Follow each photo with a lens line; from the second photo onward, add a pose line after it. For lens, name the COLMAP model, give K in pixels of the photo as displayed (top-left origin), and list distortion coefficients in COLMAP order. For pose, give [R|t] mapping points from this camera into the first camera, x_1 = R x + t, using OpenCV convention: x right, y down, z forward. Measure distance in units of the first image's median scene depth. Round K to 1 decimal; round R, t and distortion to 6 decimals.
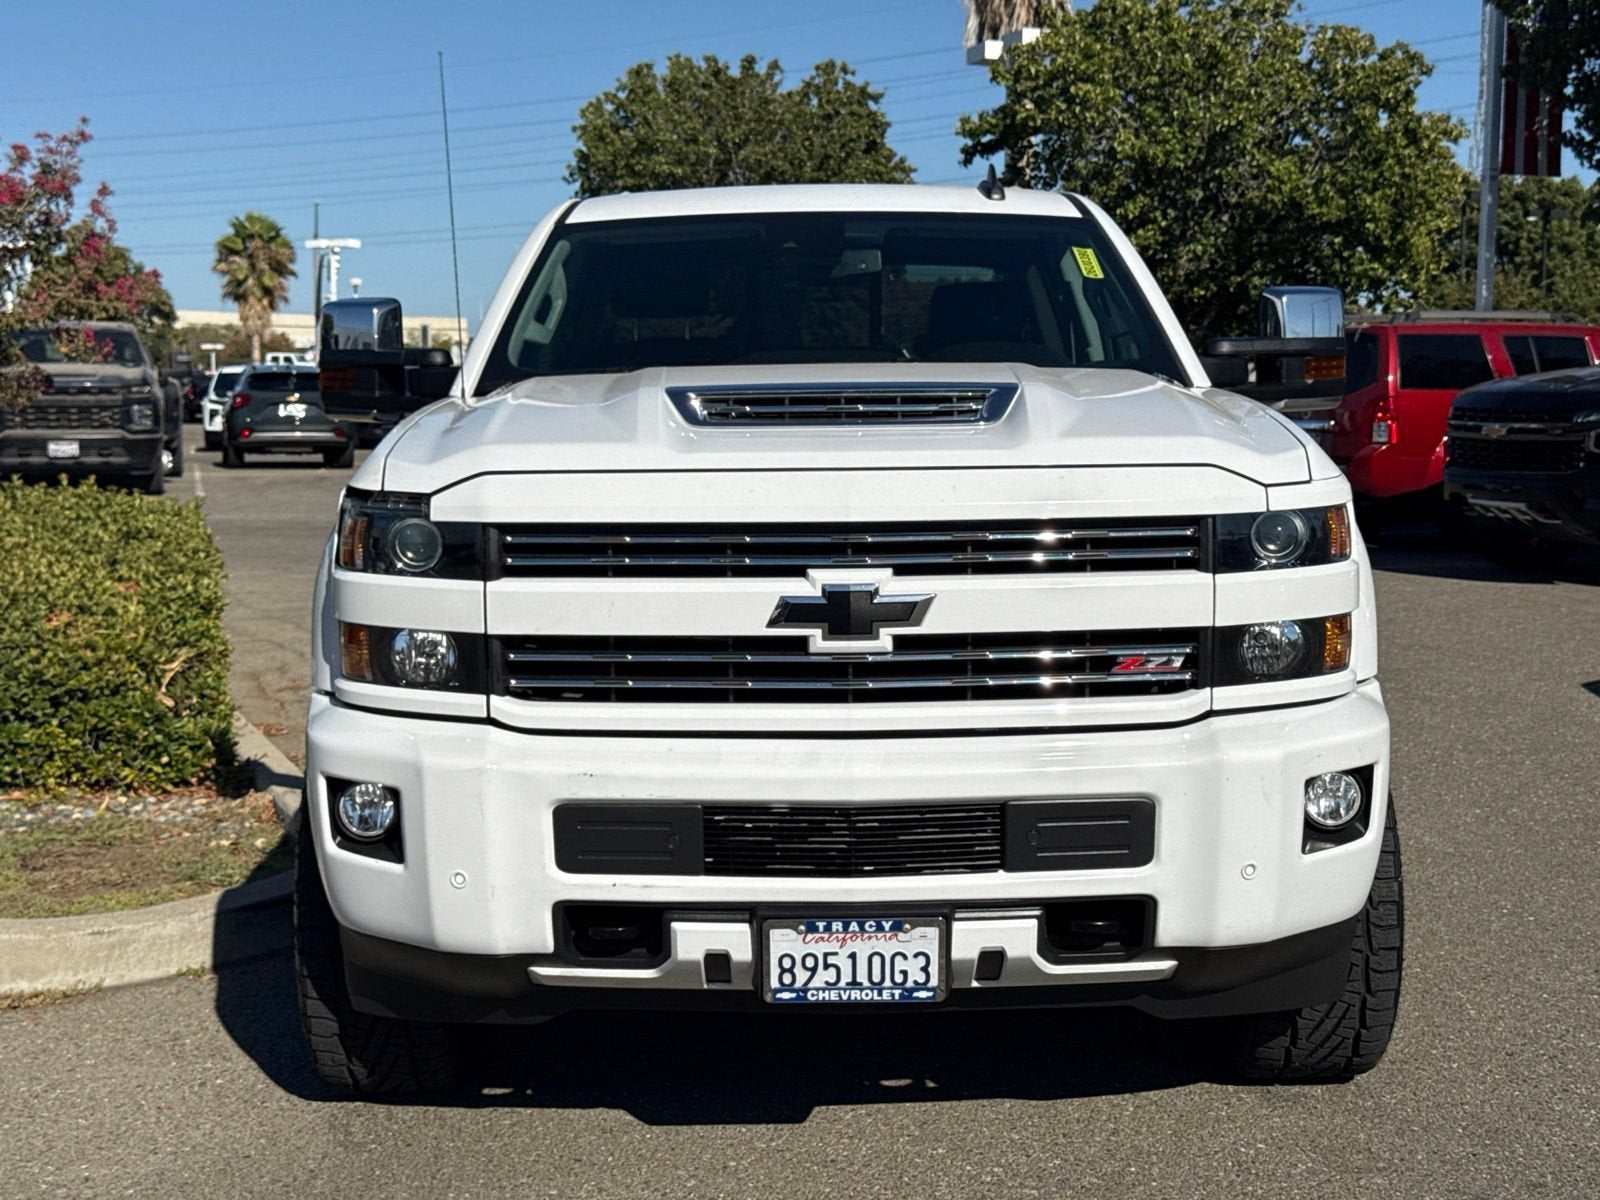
lens RADIAL K [[2275.2, 0, 793.2], [0, 2275.2, 624.8], [0, 0, 1]] dist [0.162664, -0.258330]
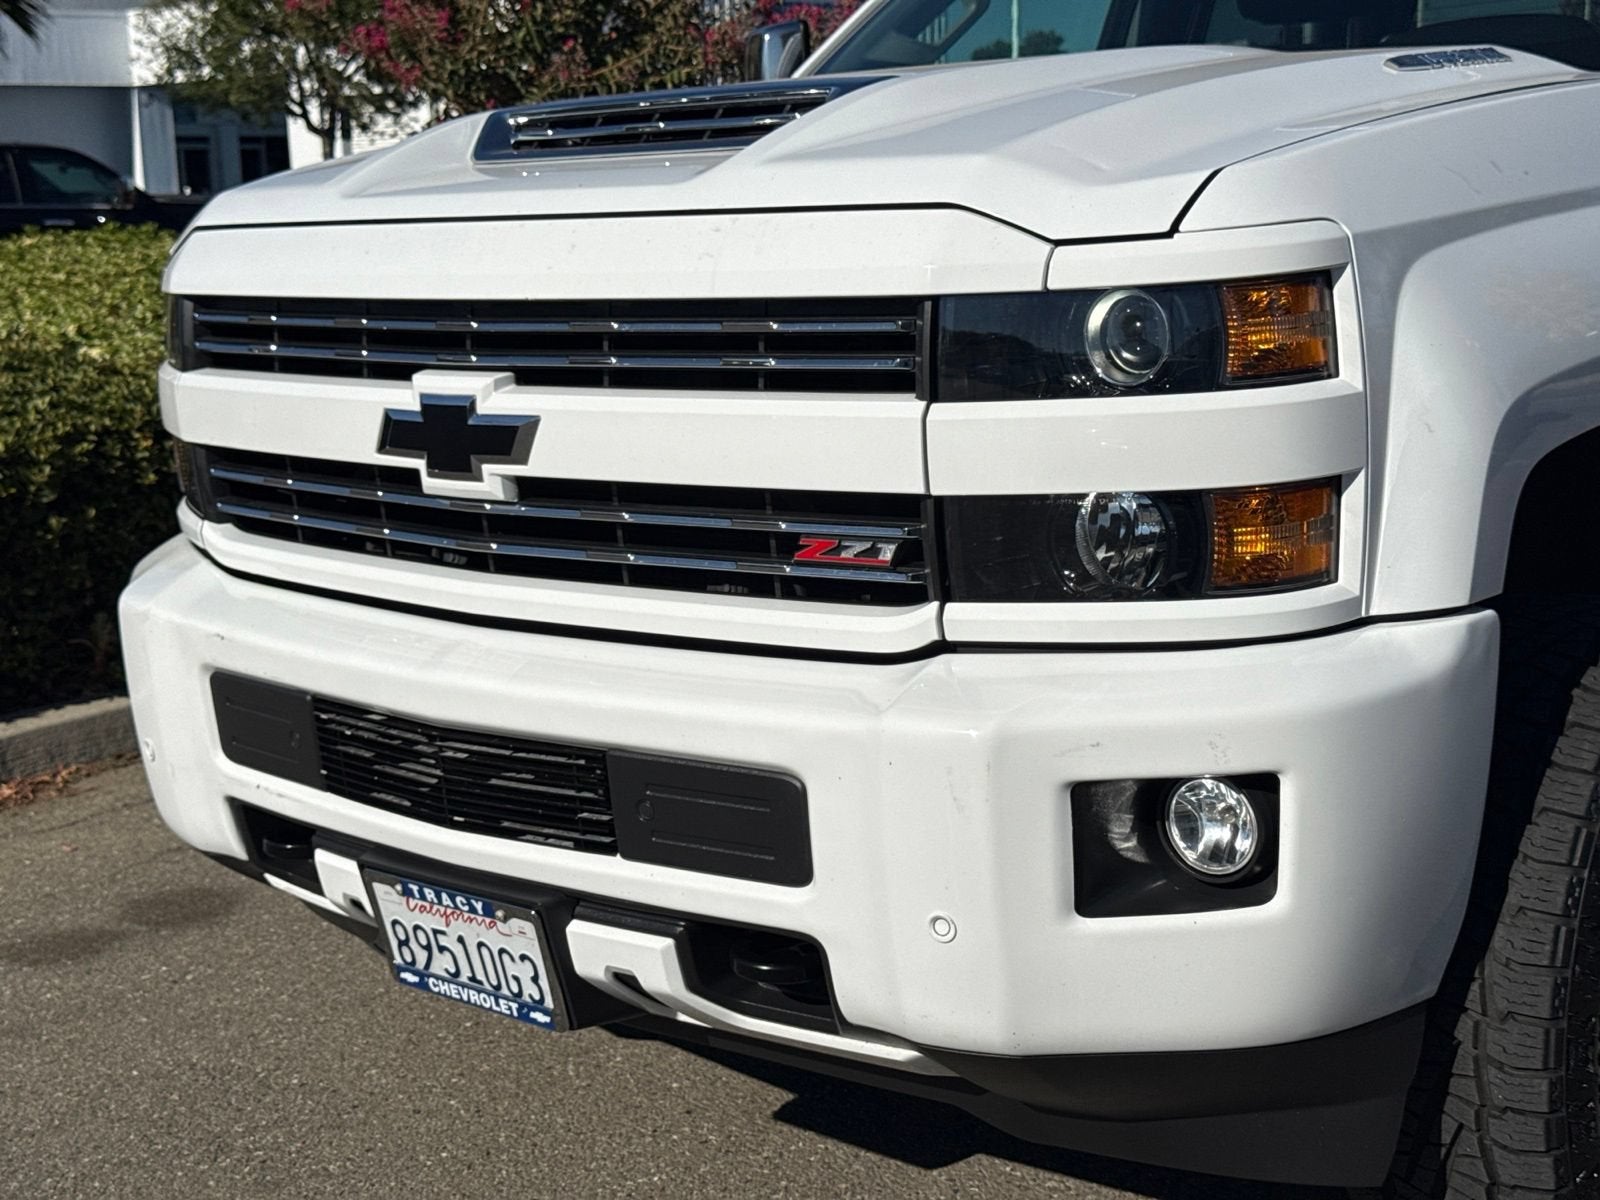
lens RADIAL K [[2275.2, 0, 793.2], [0, 2275.2, 624.8], [0, 0, 1]] dist [0.162664, -0.258330]
pose [[0.738502, 0.103862, -0.666204, 0.544295], [-0.043651, 0.993357, 0.106477, -0.026269], [0.672837, -0.049553, 0.738130, 0.563174]]
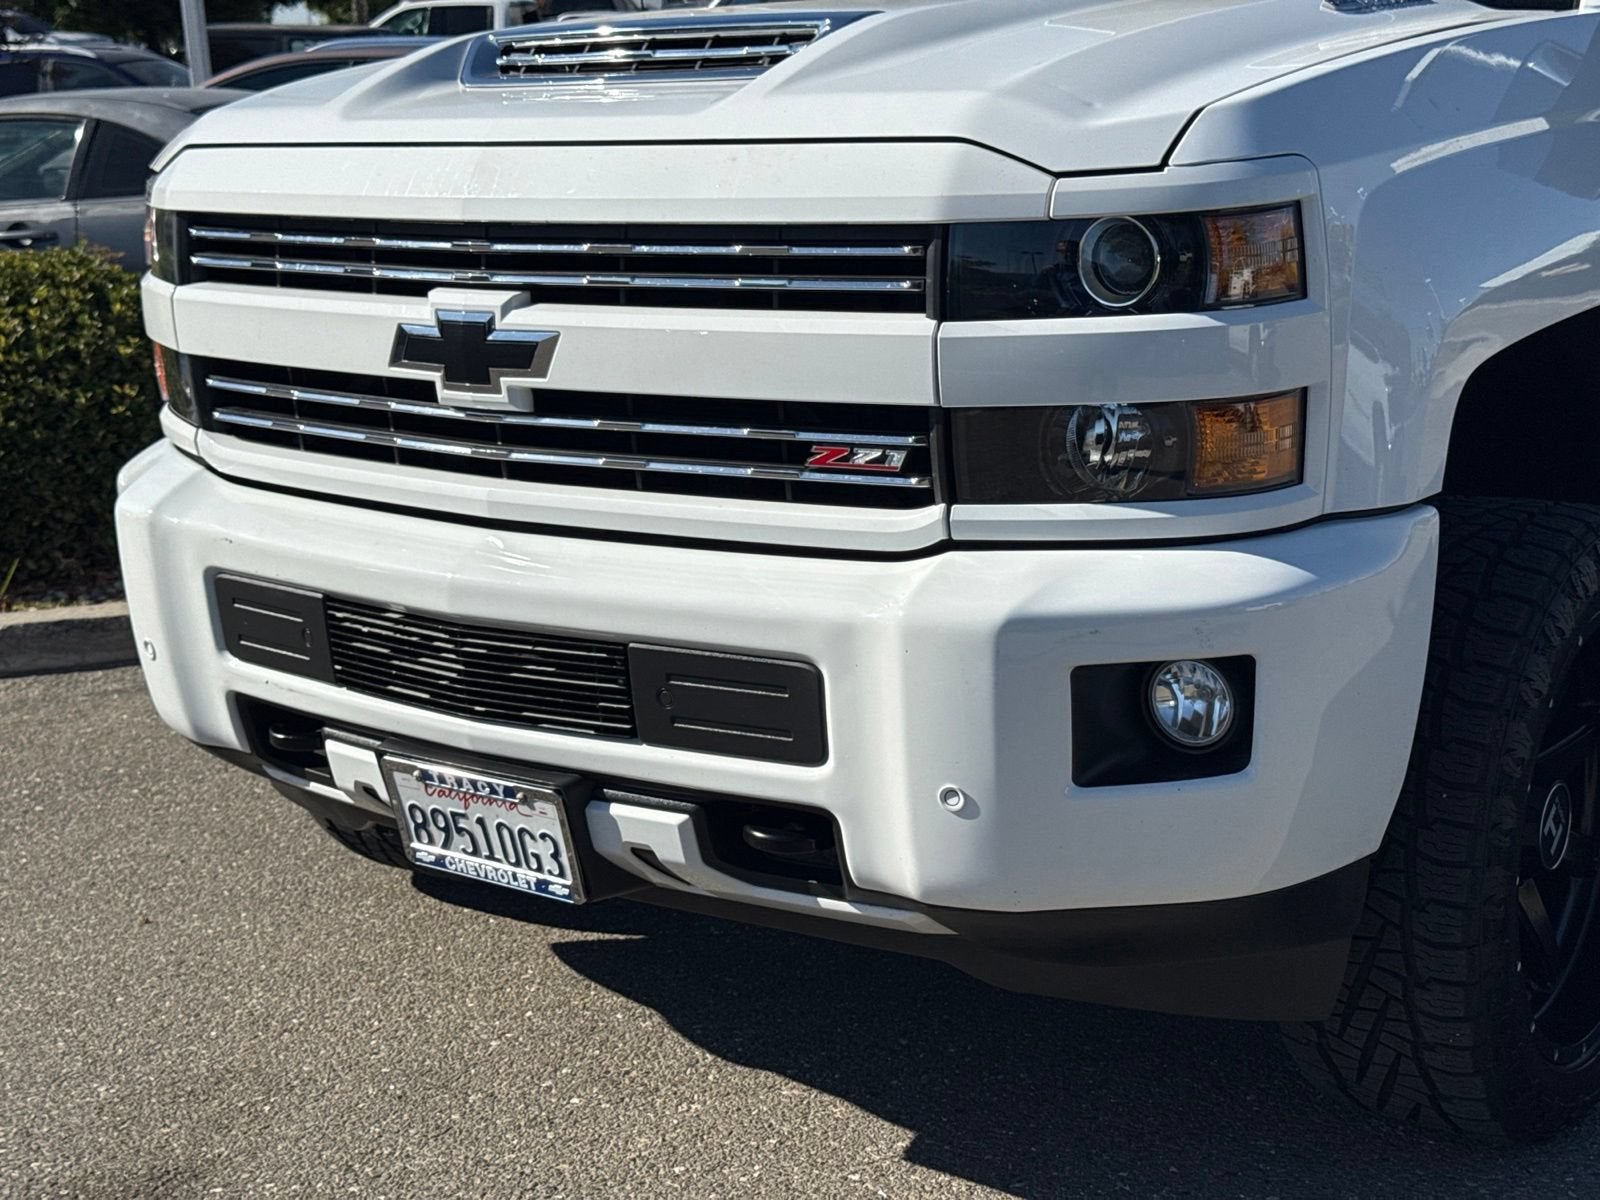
lens RADIAL K [[2276.2, 0, 810.3], [0, 2276.2, 622.7], [0, 0, 1]] dist [0.189627, -0.412207]
pose [[0.791292, 0.124518, -0.598626, 0.539936], [-0.043761, 0.988067, 0.147679, -0.031540], [0.609871, -0.090661, 0.787298, 0.489468]]
